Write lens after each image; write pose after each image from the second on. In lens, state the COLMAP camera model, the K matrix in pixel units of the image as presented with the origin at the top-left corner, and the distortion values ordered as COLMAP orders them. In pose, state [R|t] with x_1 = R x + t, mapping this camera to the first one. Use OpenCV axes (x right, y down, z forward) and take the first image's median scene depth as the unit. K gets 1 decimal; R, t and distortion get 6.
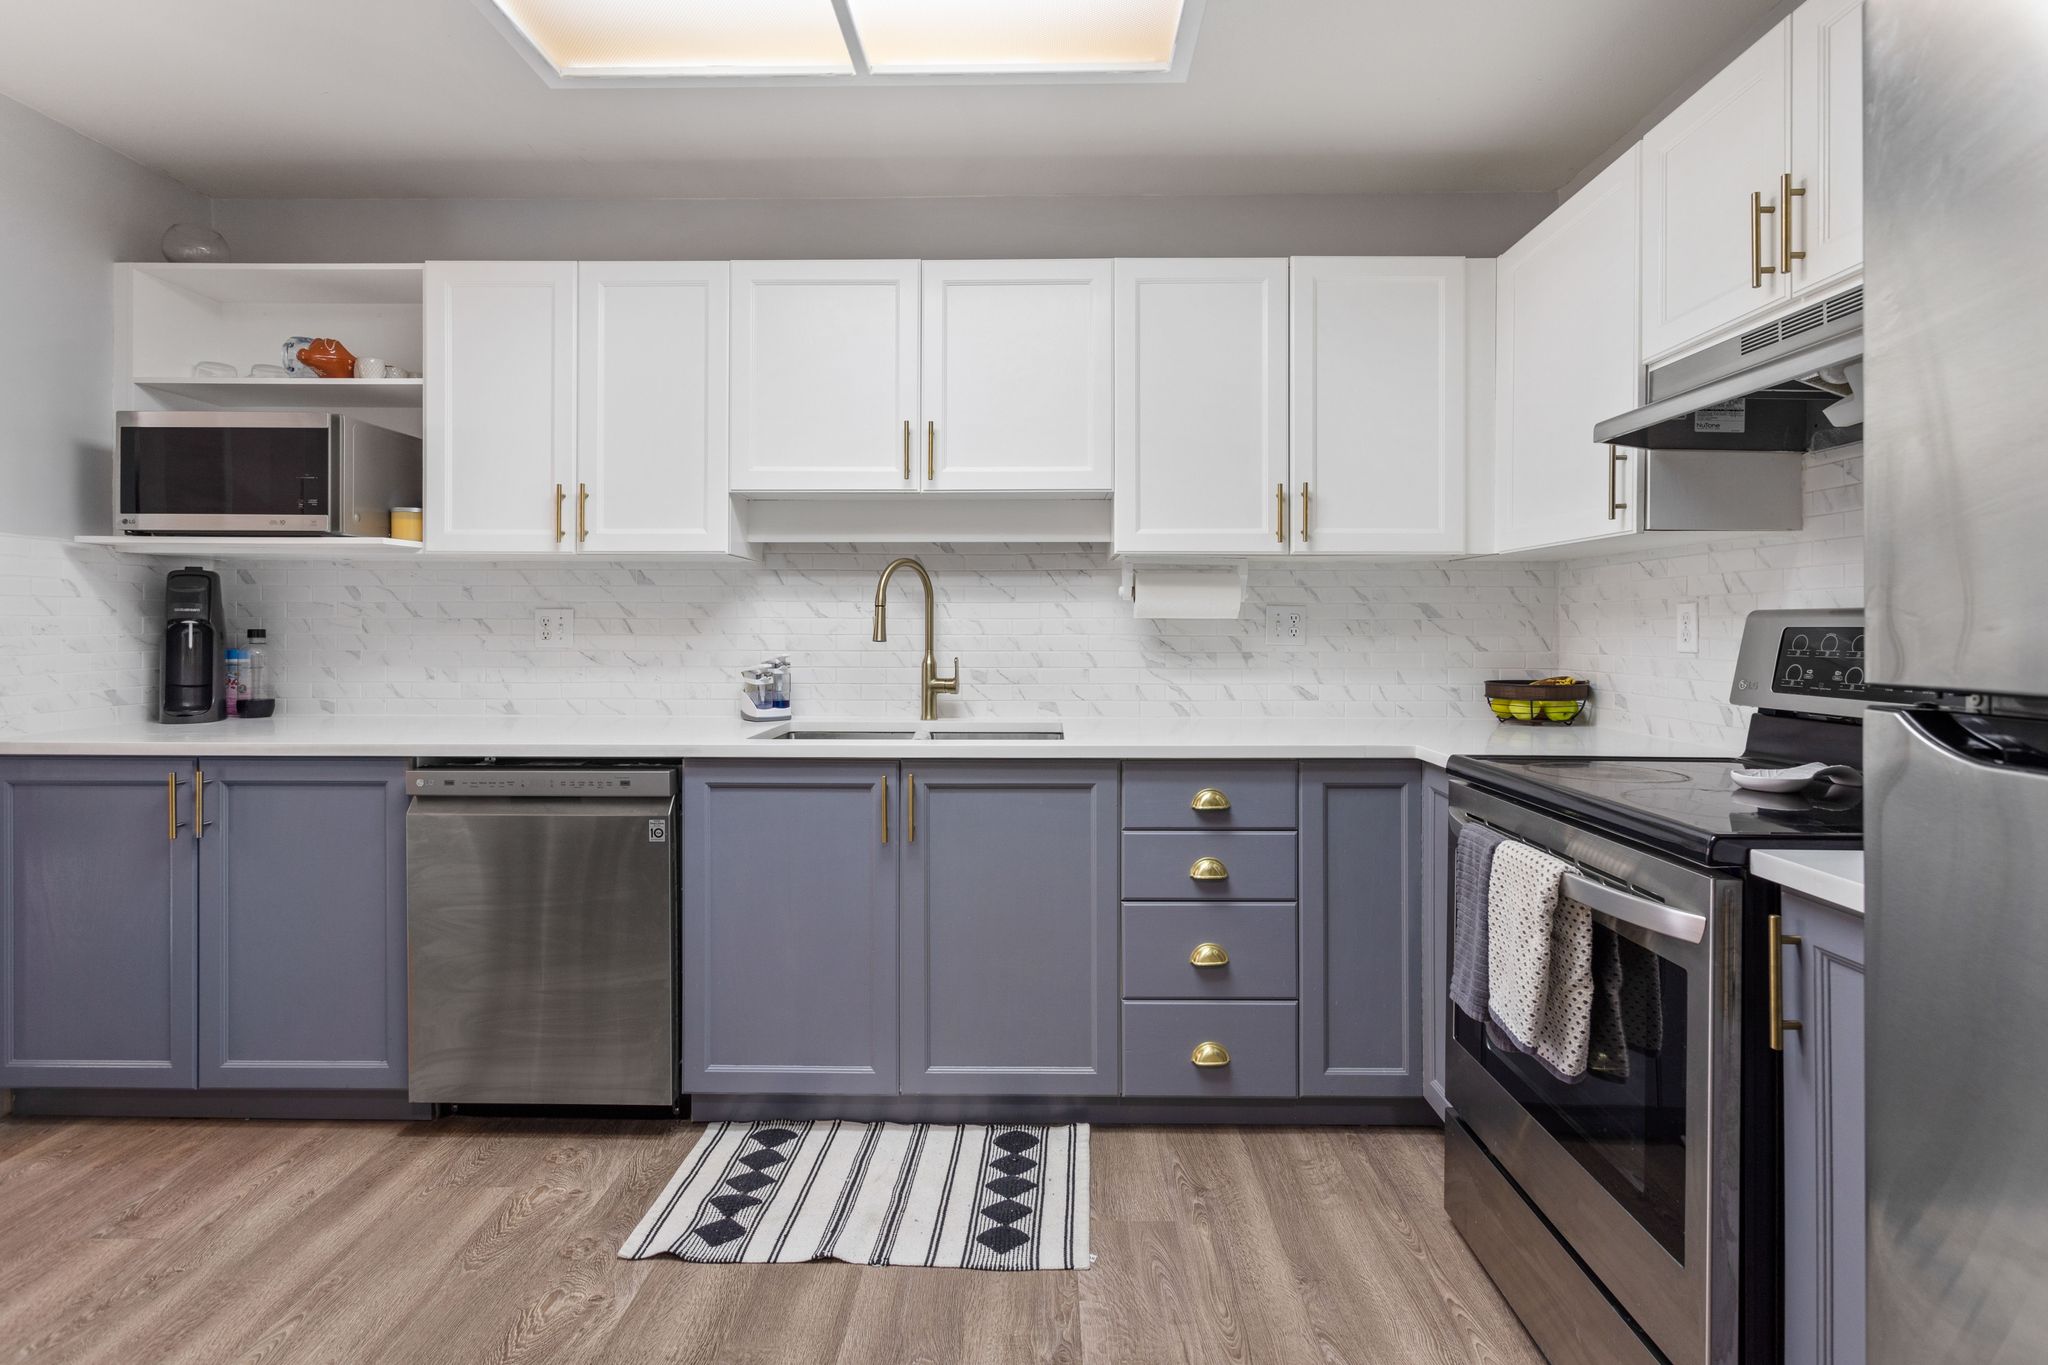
lens RADIAL K [[978.8, 0, 1031.4], [0, 978.8, 629.9], [0, 0, 1]] dist [0.001452, 0.000555]
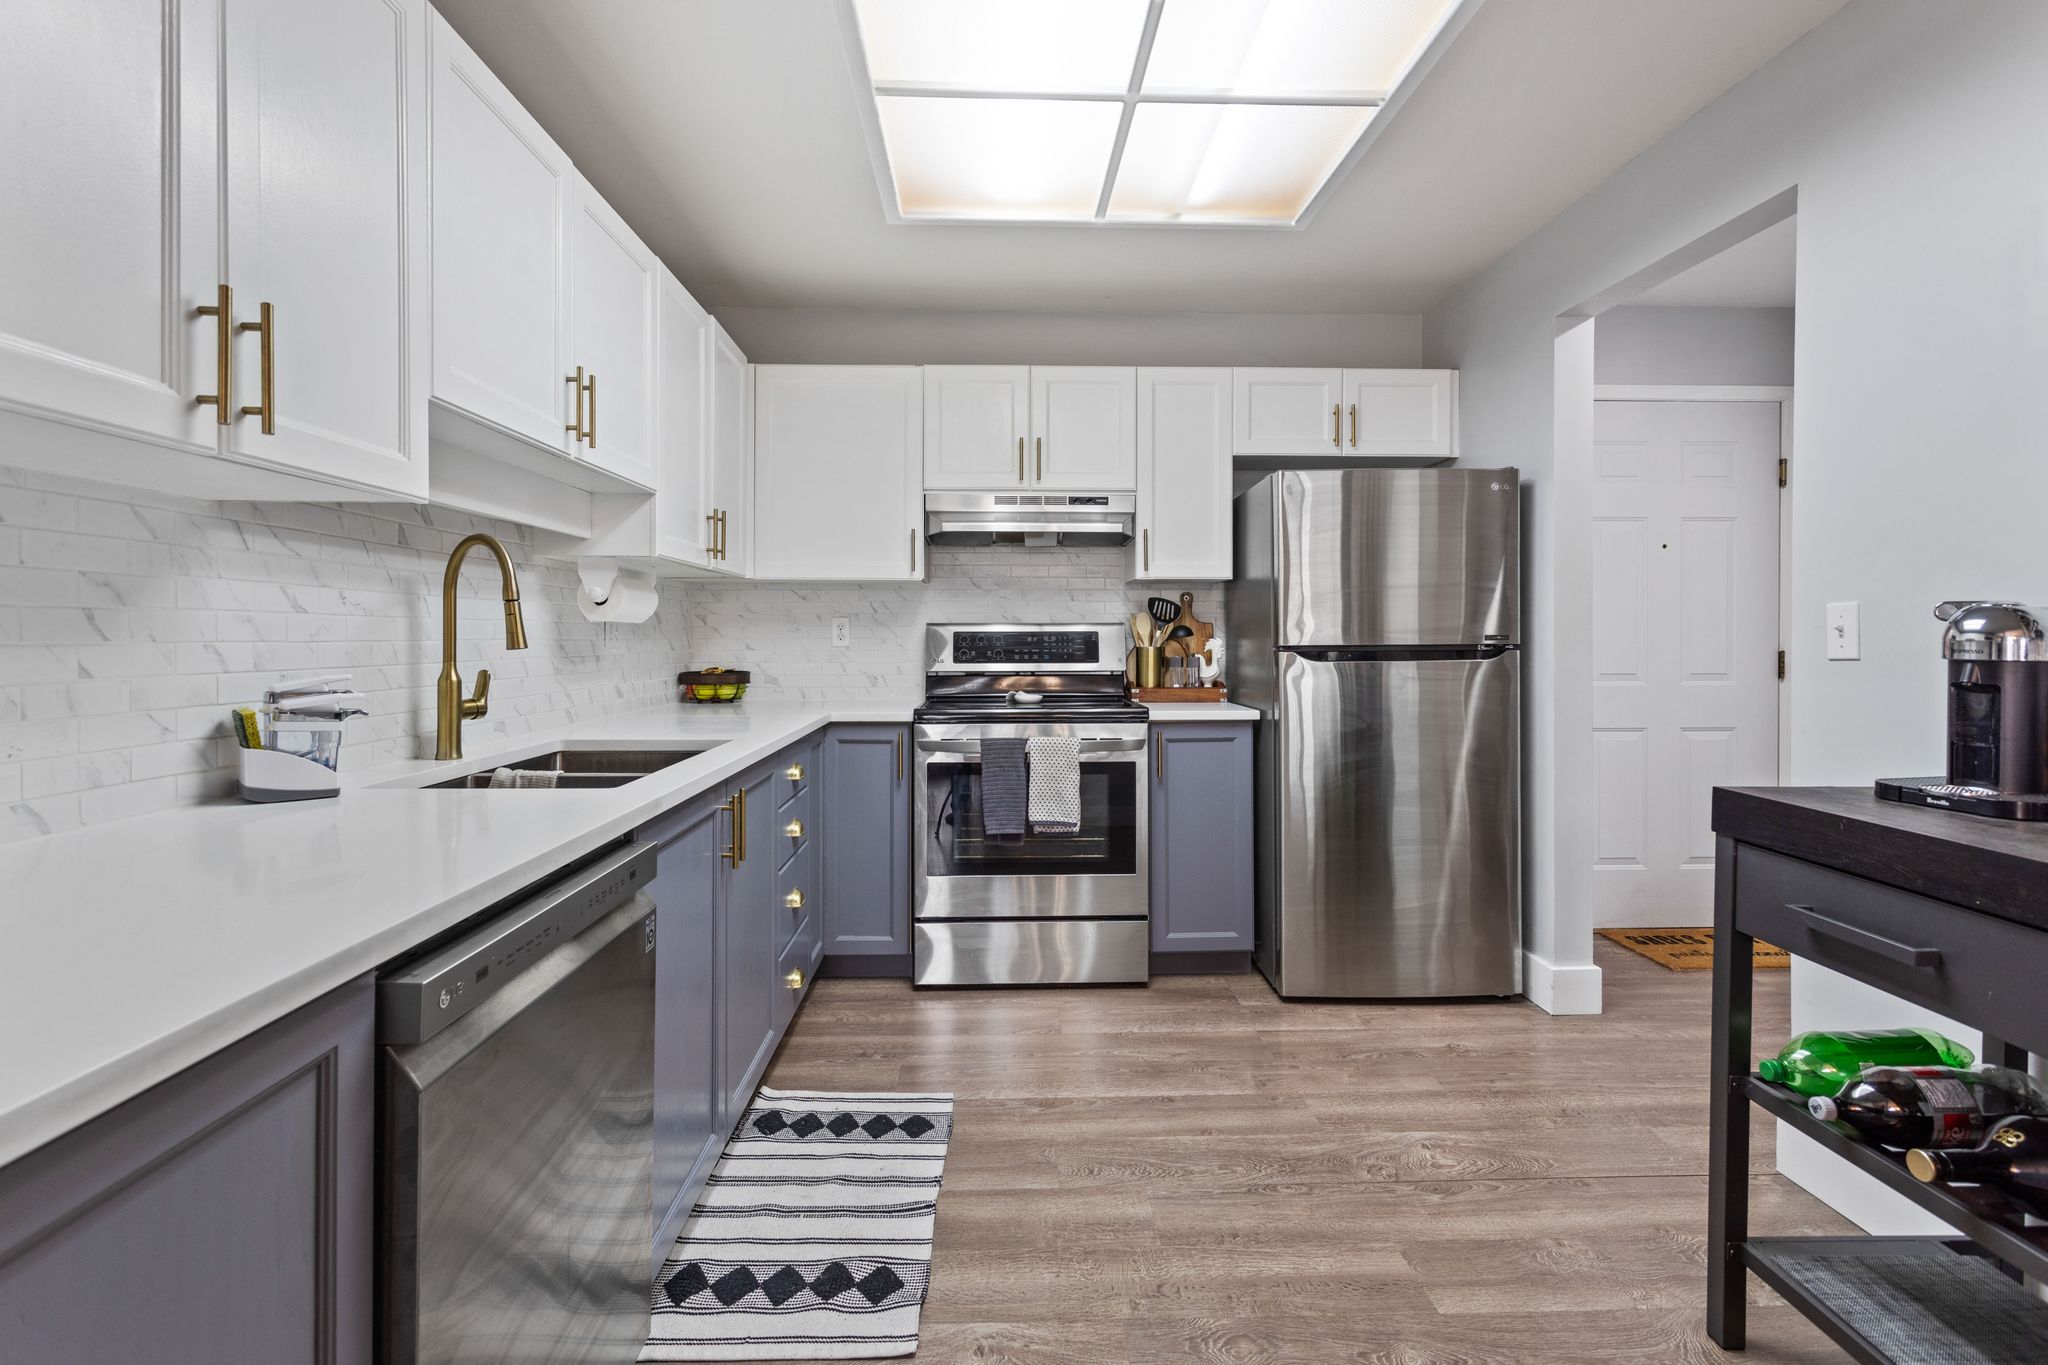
lens RADIAL K [[978.8, 0, 1031.4], [0, 978.8, 629.9], [0, 0, 1]] dist [0.001452, 0.000555]
pose [[-0.058254, 0.003641, 0.998295, -1.049812], [0.001950, 0.999992, -0.003534, 0.000758], [-0.998300, 0.001740, -0.058261, 0.765292]]
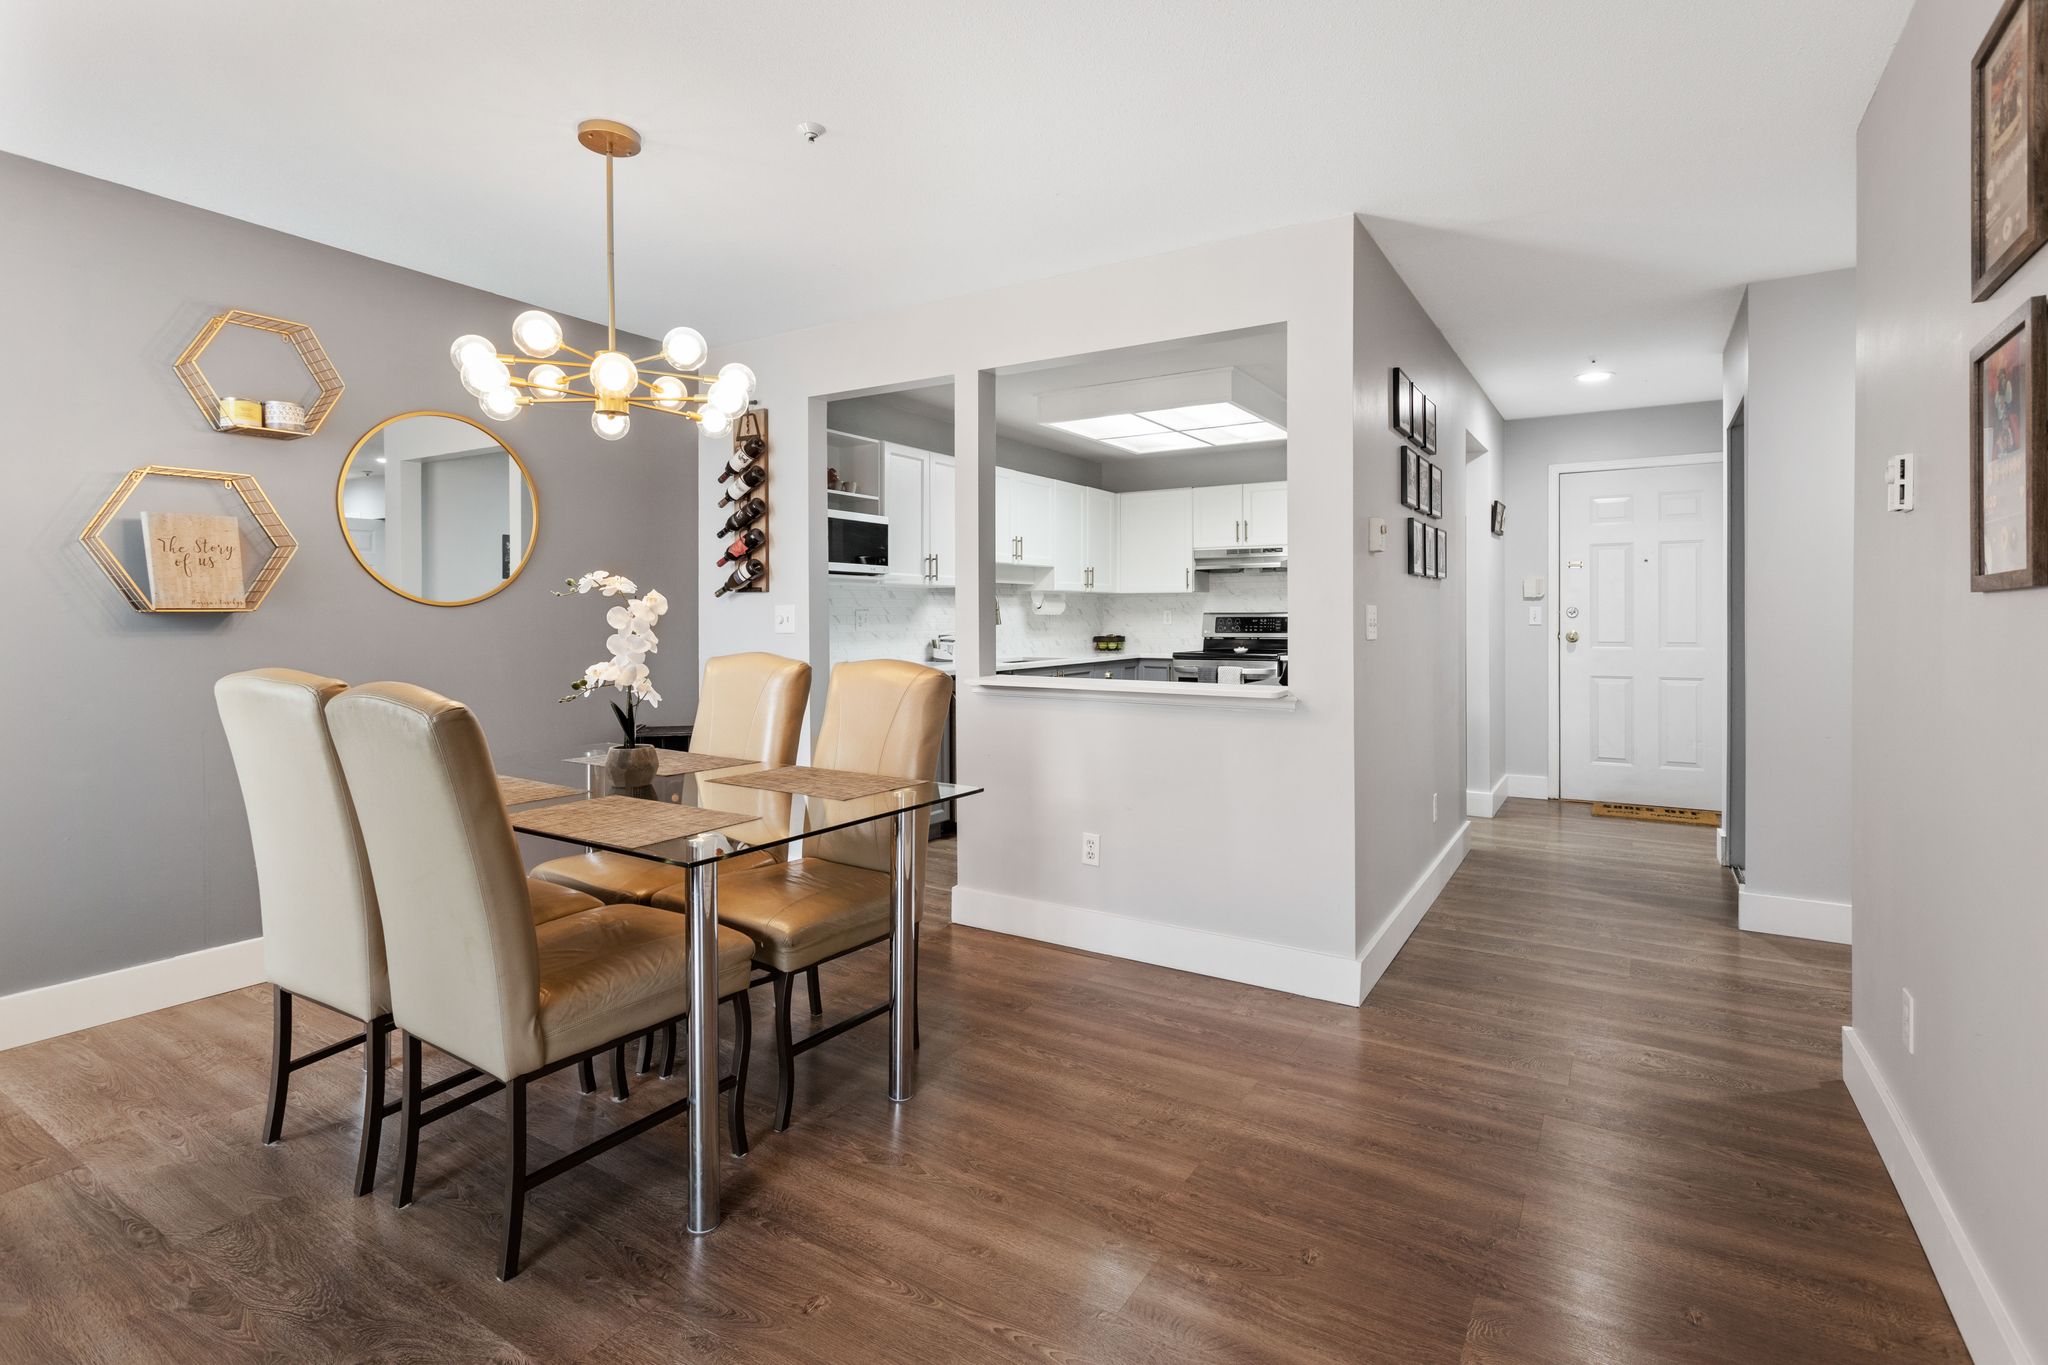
lens RADIAL K [[978.8, 0, 1031.4], [0, 978.8, 629.9], [0, 0, 1]] dist [0.001452, 0.000555]
pose [[0.503942, -0.017309, 0.863564, -2.532047], [0.007953, 0.999850, 0.015399, -0.014651], [-0.863701, -0.000892, 0.504004, -0.317800]]
